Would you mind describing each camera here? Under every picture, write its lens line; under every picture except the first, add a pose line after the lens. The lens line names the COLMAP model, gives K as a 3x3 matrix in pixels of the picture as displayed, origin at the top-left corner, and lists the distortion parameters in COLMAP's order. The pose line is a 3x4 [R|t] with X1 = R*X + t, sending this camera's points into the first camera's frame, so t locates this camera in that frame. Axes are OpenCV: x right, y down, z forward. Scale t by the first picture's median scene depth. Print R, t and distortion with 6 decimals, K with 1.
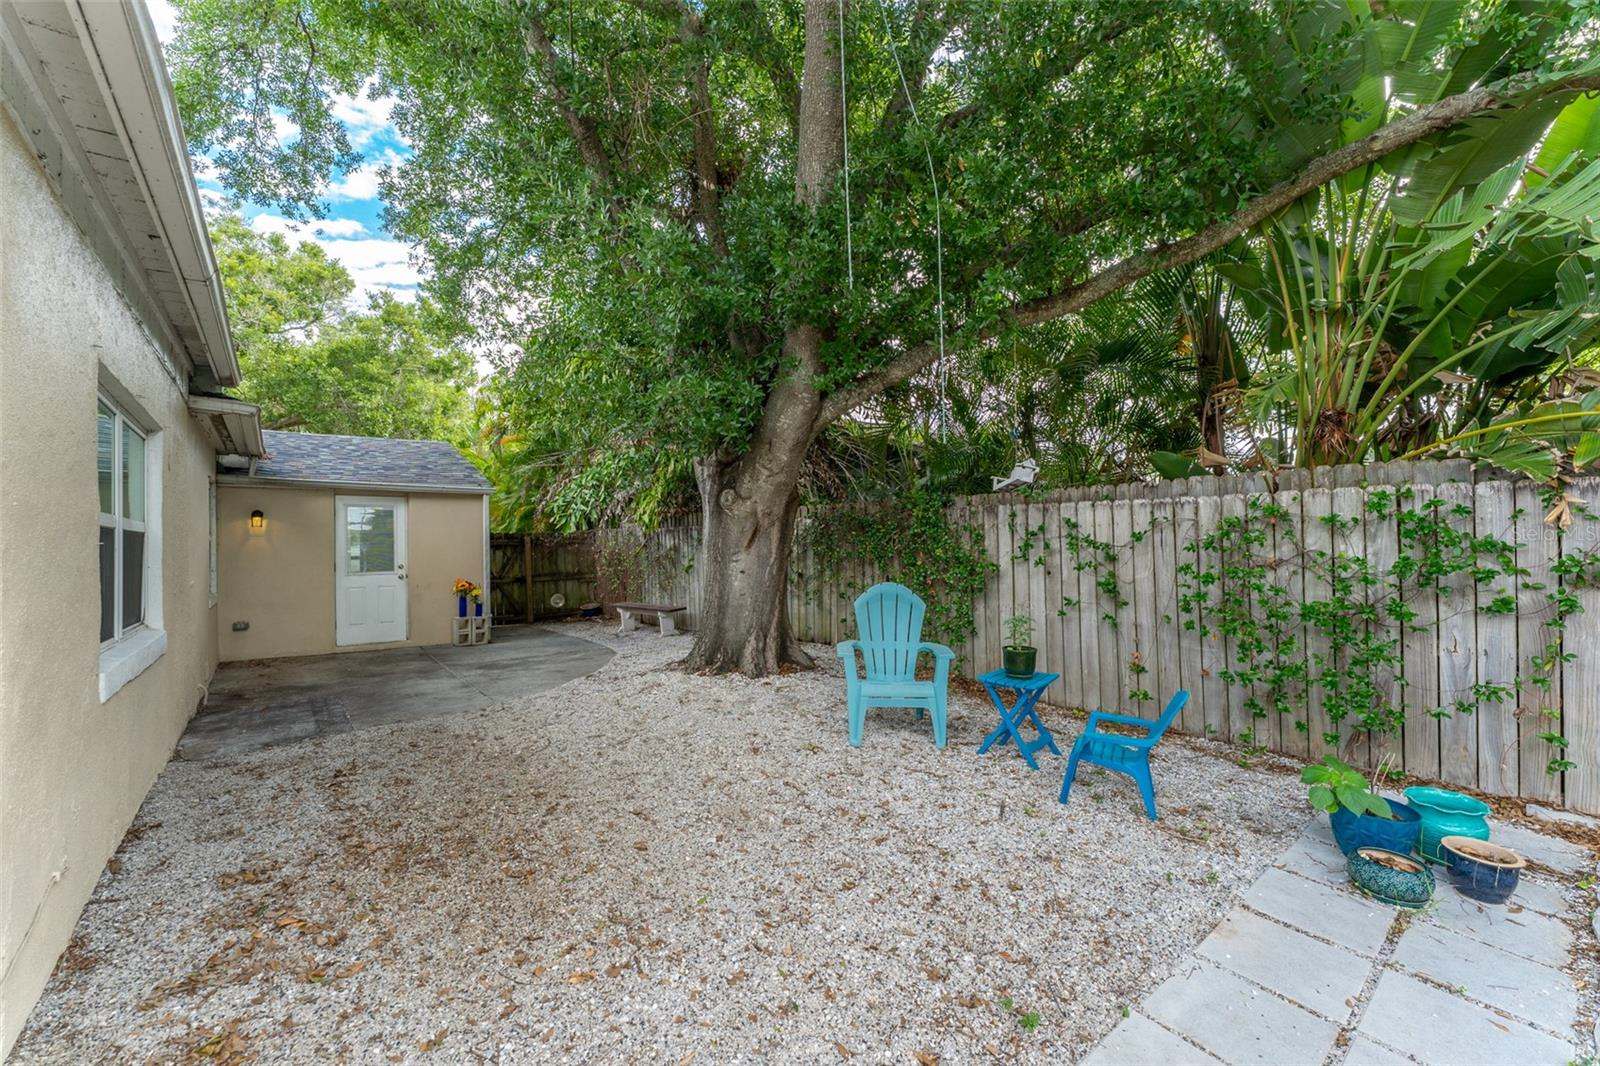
lens RADIAL K [[653.6, 0, 803.3], [0, 653.6, 536.4], [0, 0, 1]] dist [-0.001045, -0.000016]
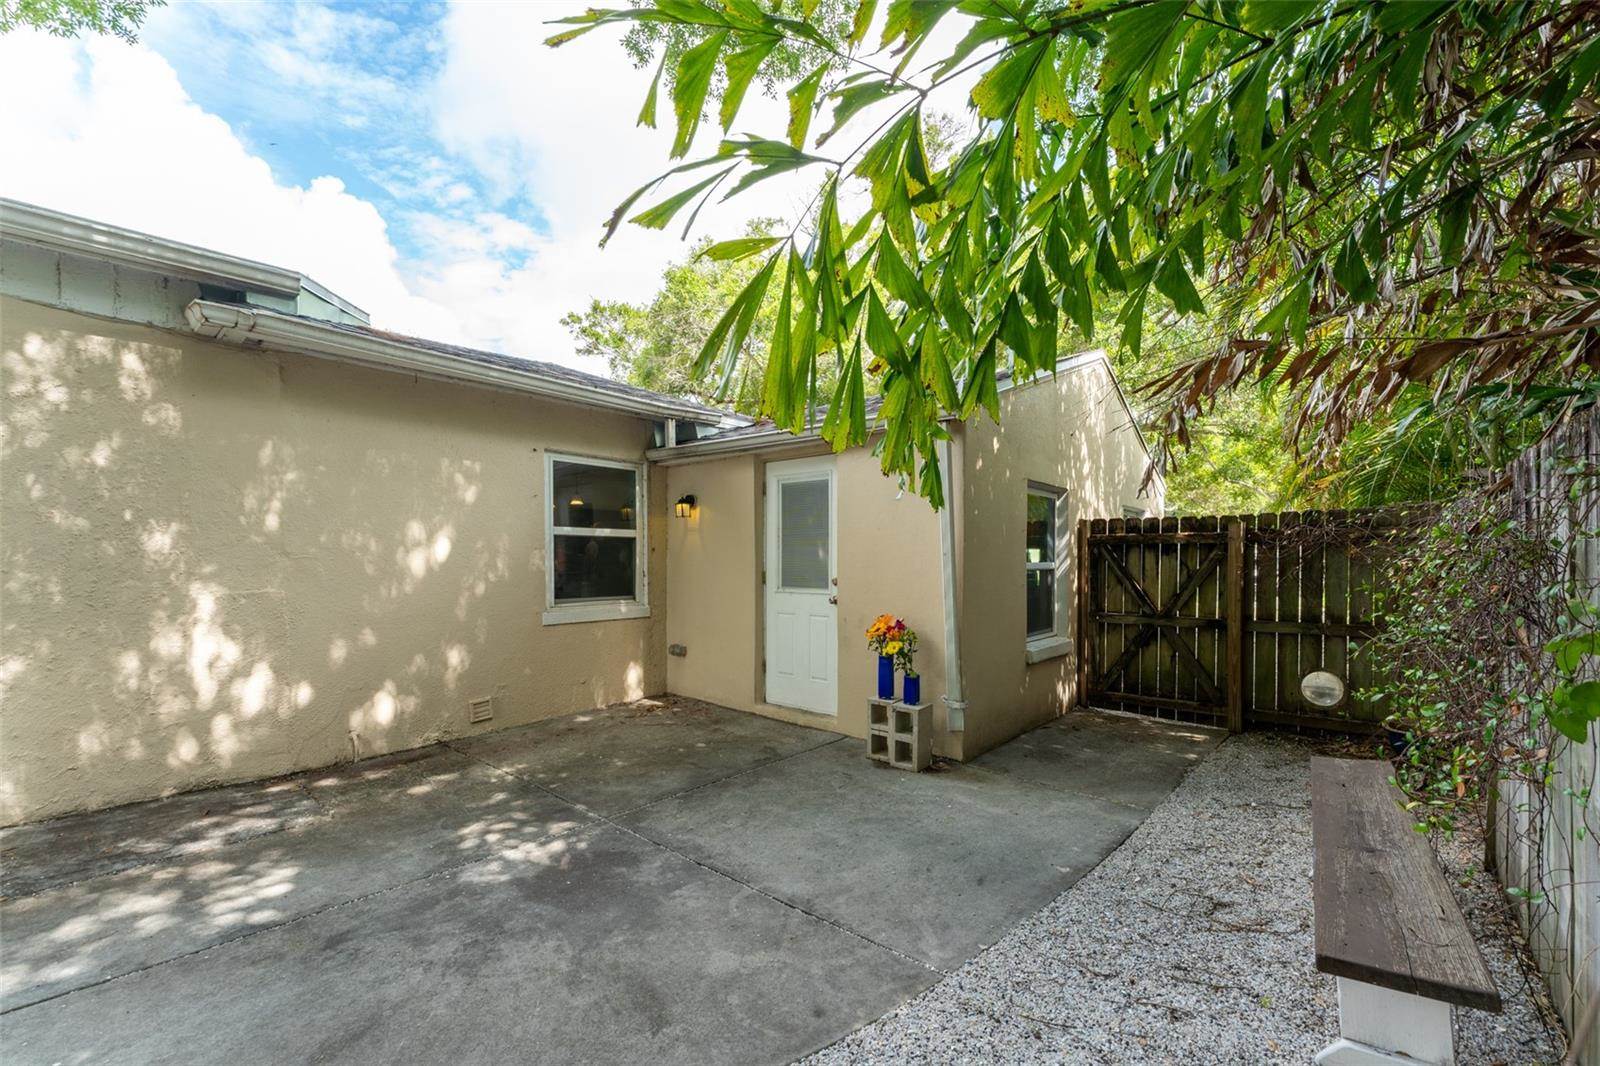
lens RADIAL K [[653.6, 0, 800.9], [0, 653.6, 543.9], [0, 0, 1]] dist [-0.001045, -0.000016]
pose [[0.206658, 0.006818, -0.978390, -0.073107], [0.003805, 0.999963, 0.007772, 0.008046], [0.978406, -0.005329, 0.206624, 0.852823]]
